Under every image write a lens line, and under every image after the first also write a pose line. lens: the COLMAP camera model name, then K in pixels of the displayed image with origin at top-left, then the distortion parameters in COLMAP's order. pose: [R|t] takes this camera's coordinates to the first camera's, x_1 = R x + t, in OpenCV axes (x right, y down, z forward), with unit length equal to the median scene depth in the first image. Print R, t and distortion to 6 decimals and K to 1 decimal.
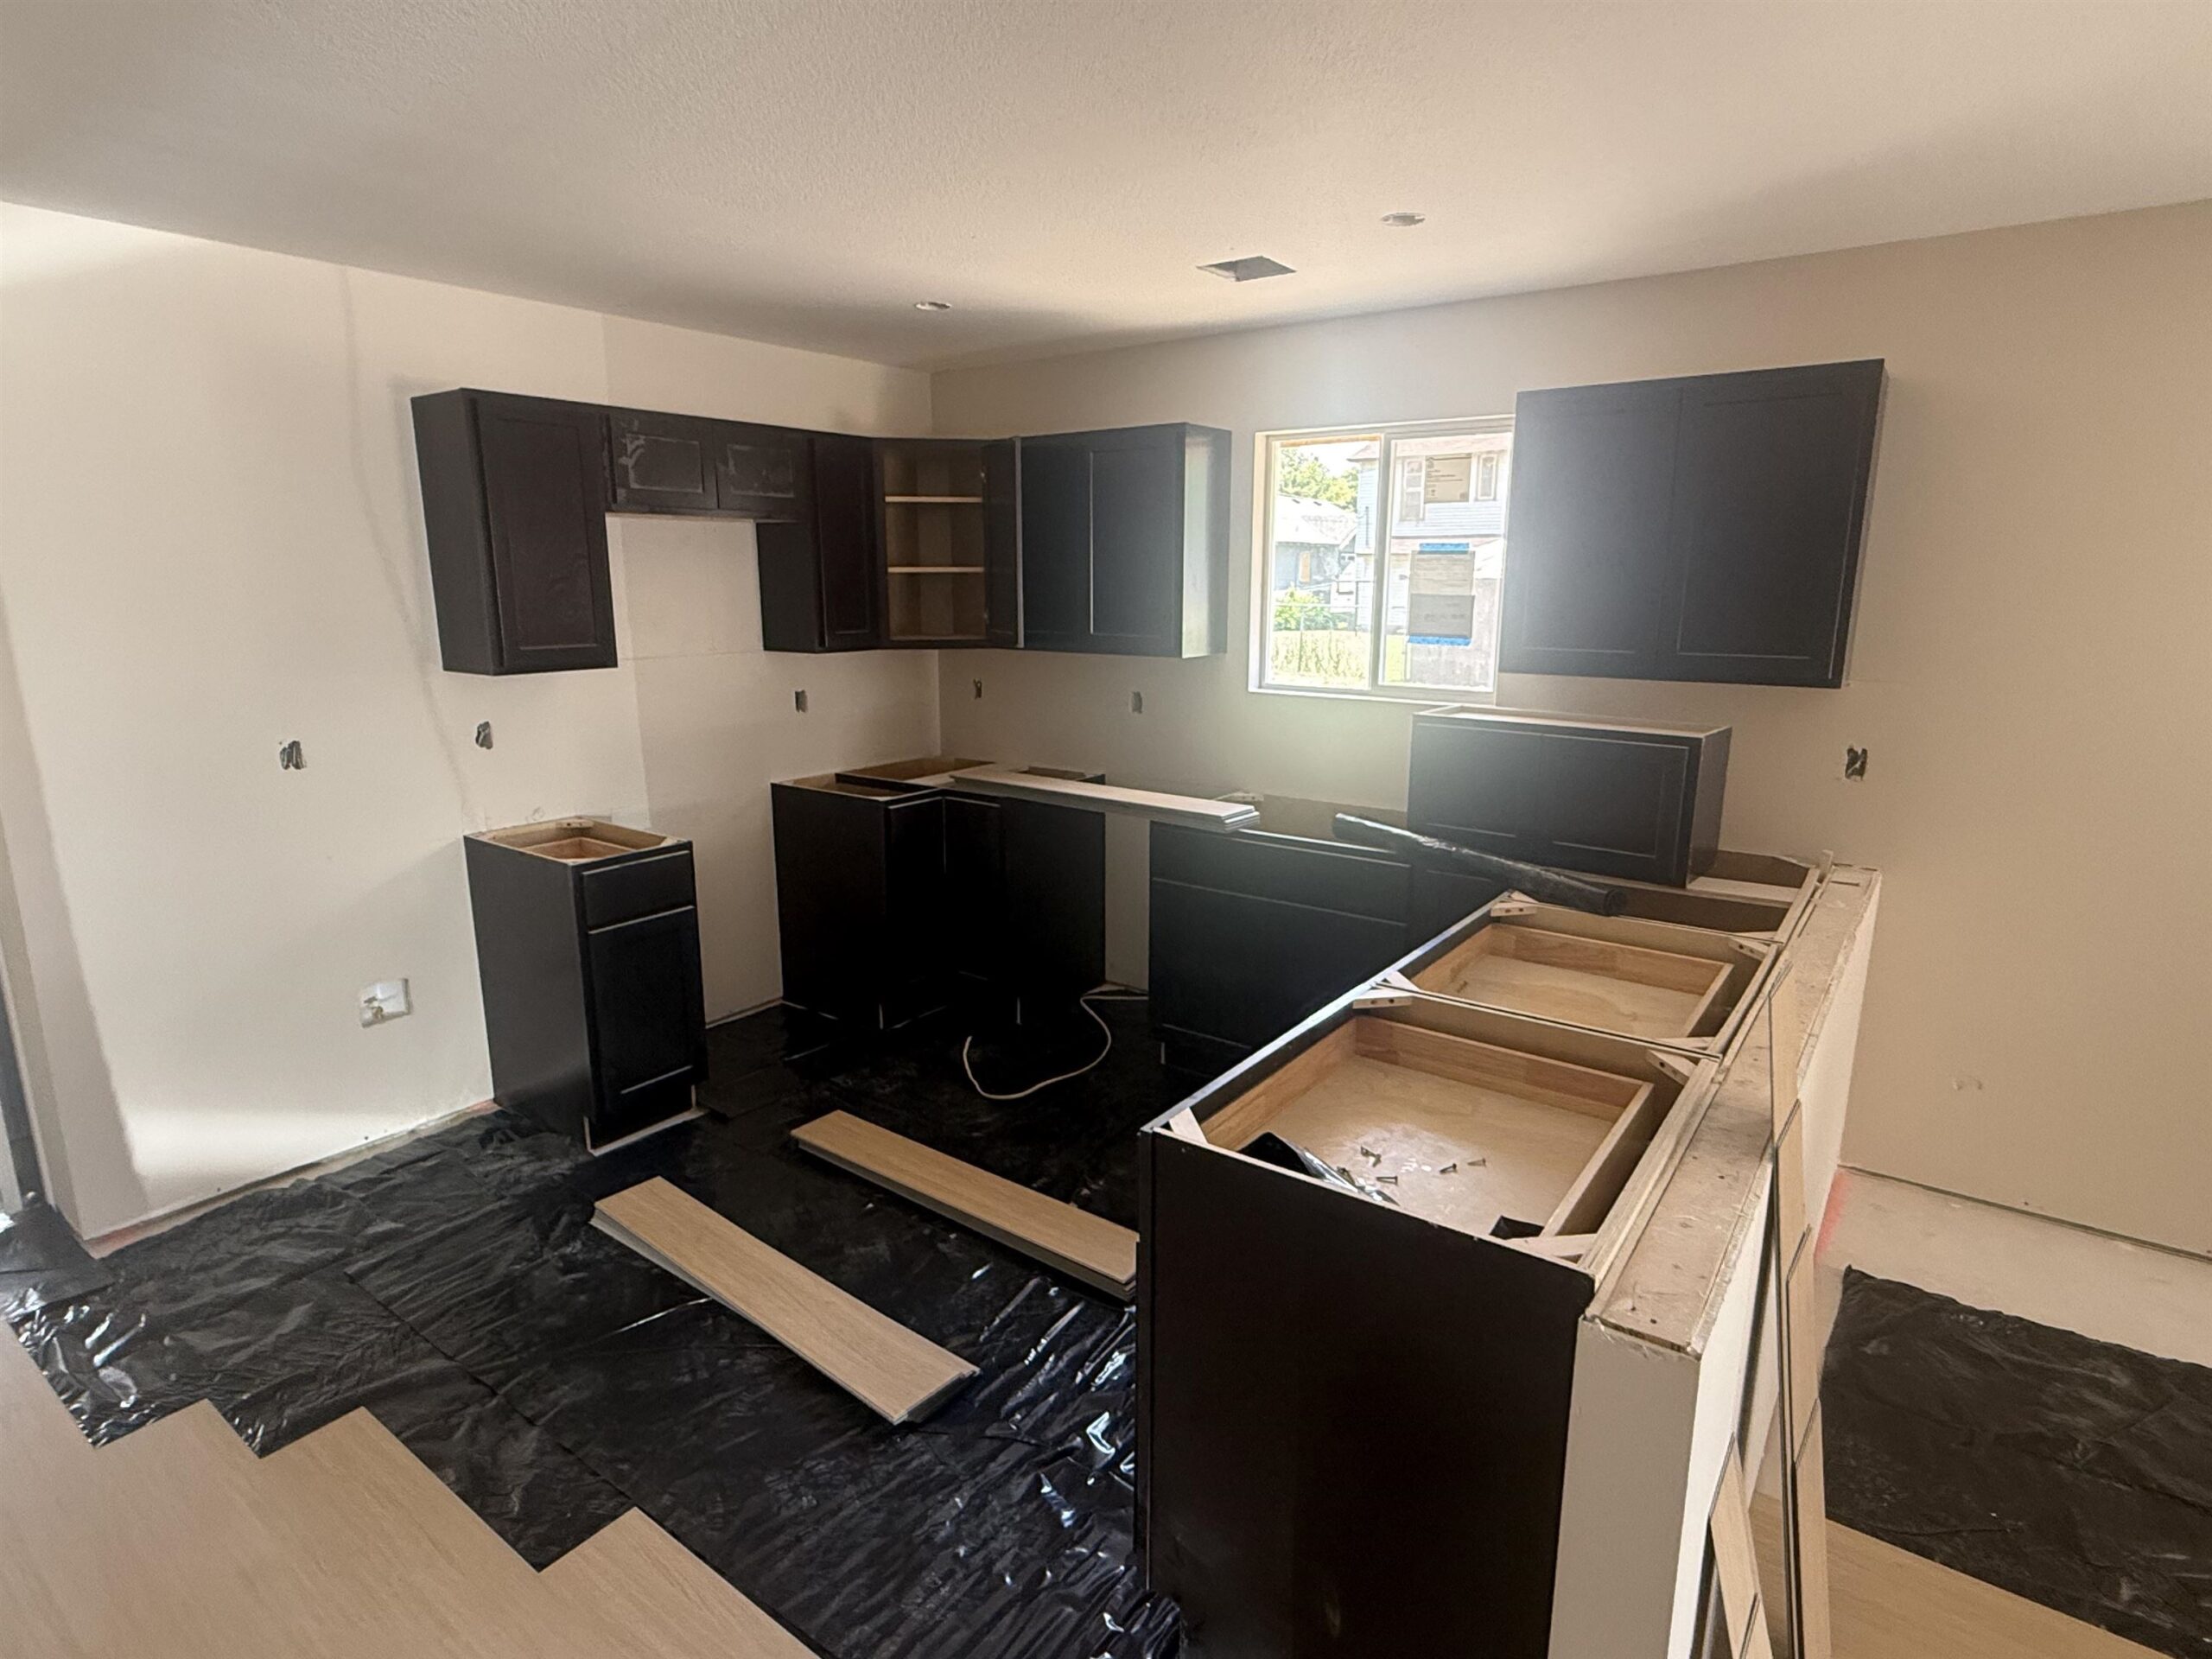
lens RADIAL K [[1194.0, 0, 1093.7], [0, 1194.0, 824.4], [0, 0, 1]] dist [0.008509, 0.000123]
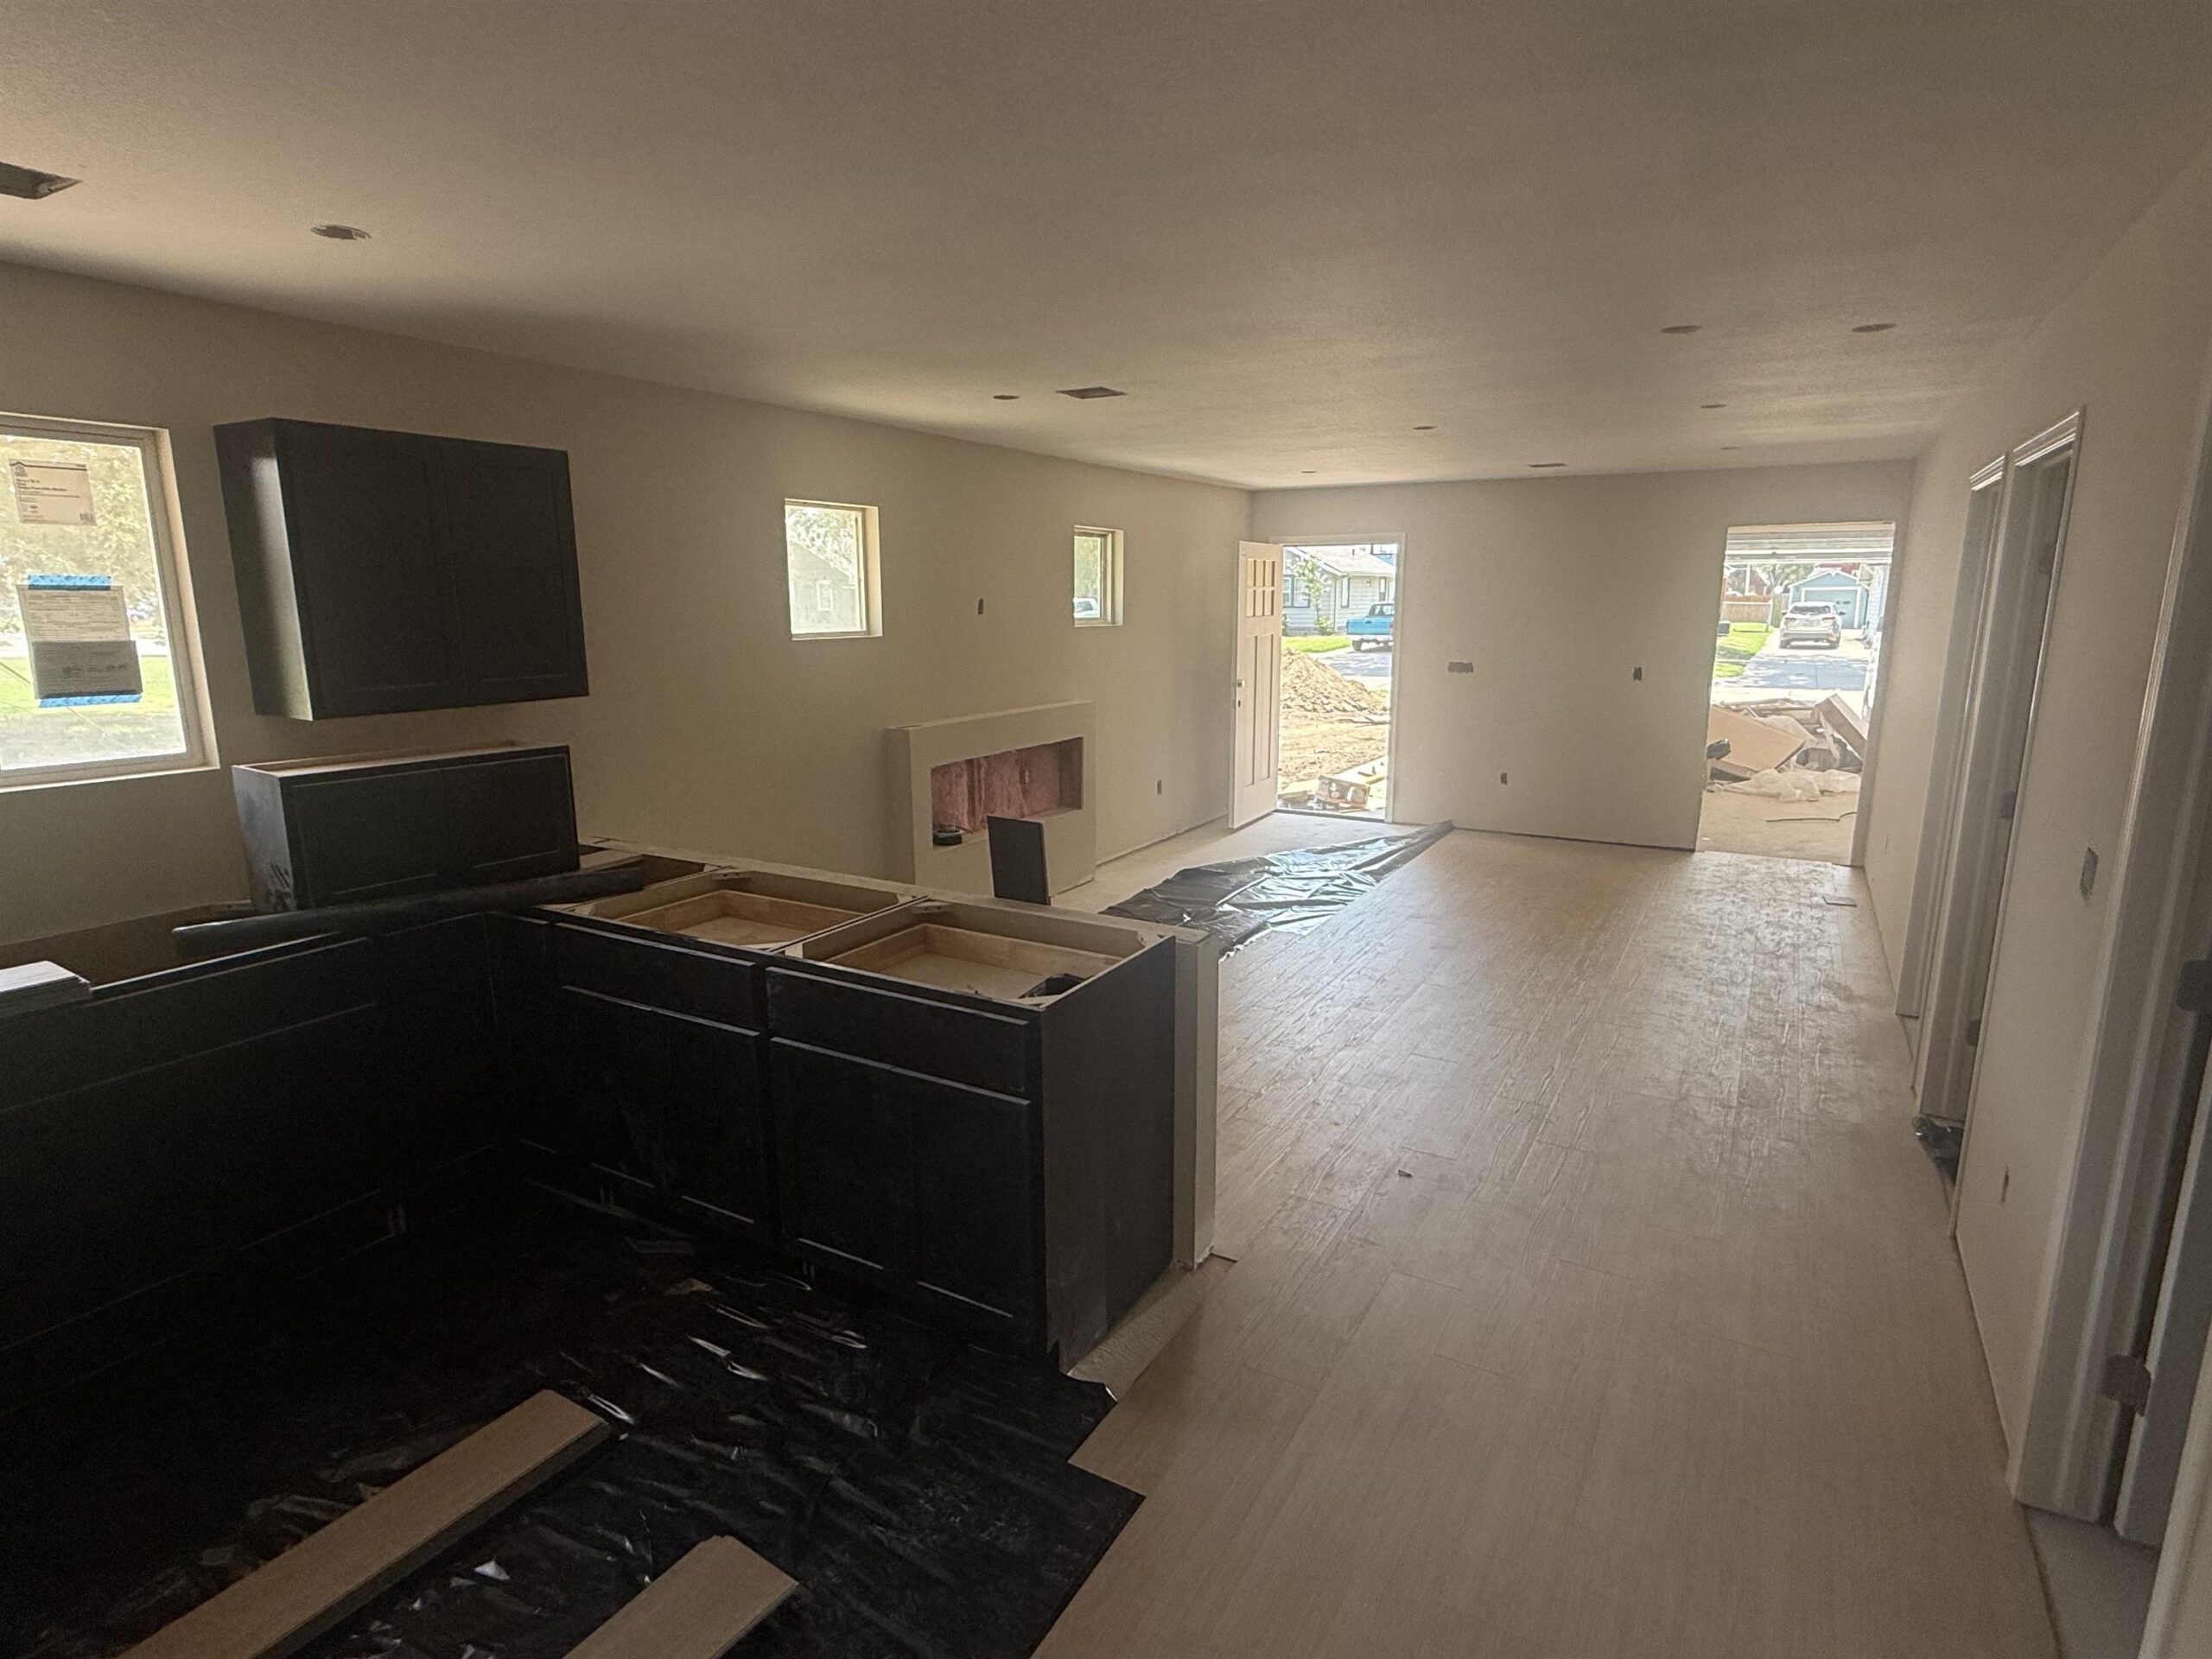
lens RADIAL K [[1194.0, 0, 1102.7], [0, 1194.0, 839.6], [0, 0, 1]] dist [0.008509, 0.000123]
pose [[-0.112581, -0.201668, 0.972962, -0.363418], [0.213915, 0.951308, 0.221932, -0.064582], [-0.970343, 0.233117, -0.063959, 0.277038]]
